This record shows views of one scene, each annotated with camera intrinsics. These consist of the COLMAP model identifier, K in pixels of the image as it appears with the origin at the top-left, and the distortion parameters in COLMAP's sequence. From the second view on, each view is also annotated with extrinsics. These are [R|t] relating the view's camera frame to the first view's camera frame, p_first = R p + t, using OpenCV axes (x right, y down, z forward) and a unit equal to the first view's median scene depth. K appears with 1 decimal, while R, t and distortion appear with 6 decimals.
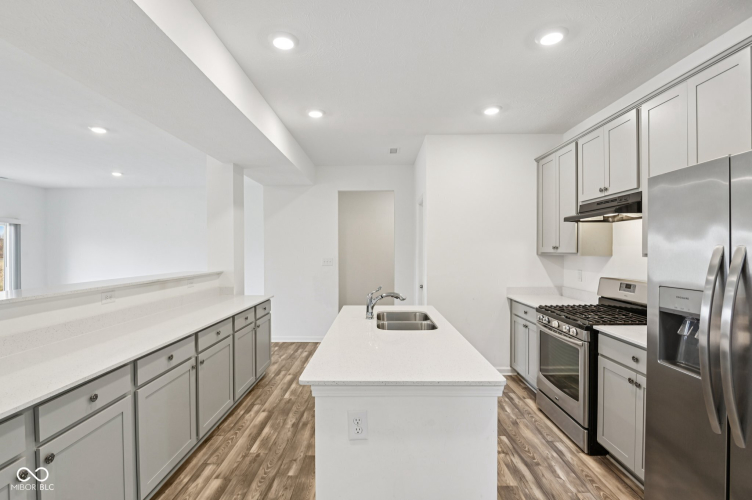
lens RADIAL K [[354.7, 0, 370.1], [0, 354.7, 253.8], [0, 0, 1]] dist [-0.010045, -0.001016]
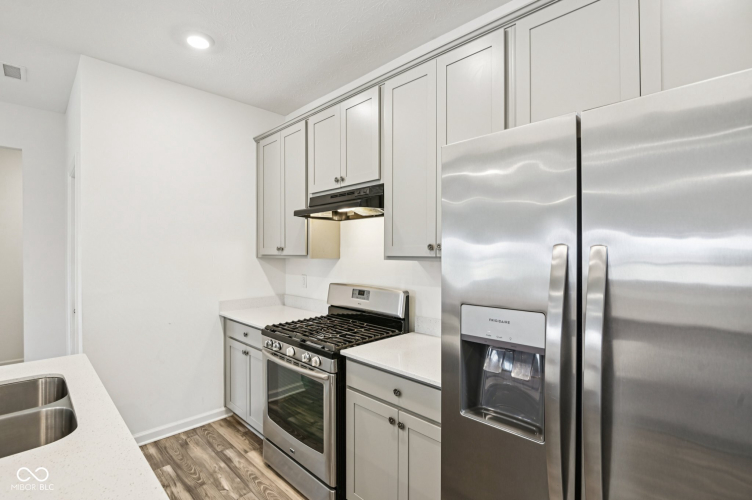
lens RADIAL K [[354.7, 0, 369.2], [0, 354.7, 254.1], [0, 0, 1]] dist [-0.010045, -0.001016]
pose [[0.702540, -0.001518, 0.711643, 0.099455], [0.004517, 0.999987, -0.002327, -0.002634], [-0.711630, 0.004849, 0.702538, 0.318023]]
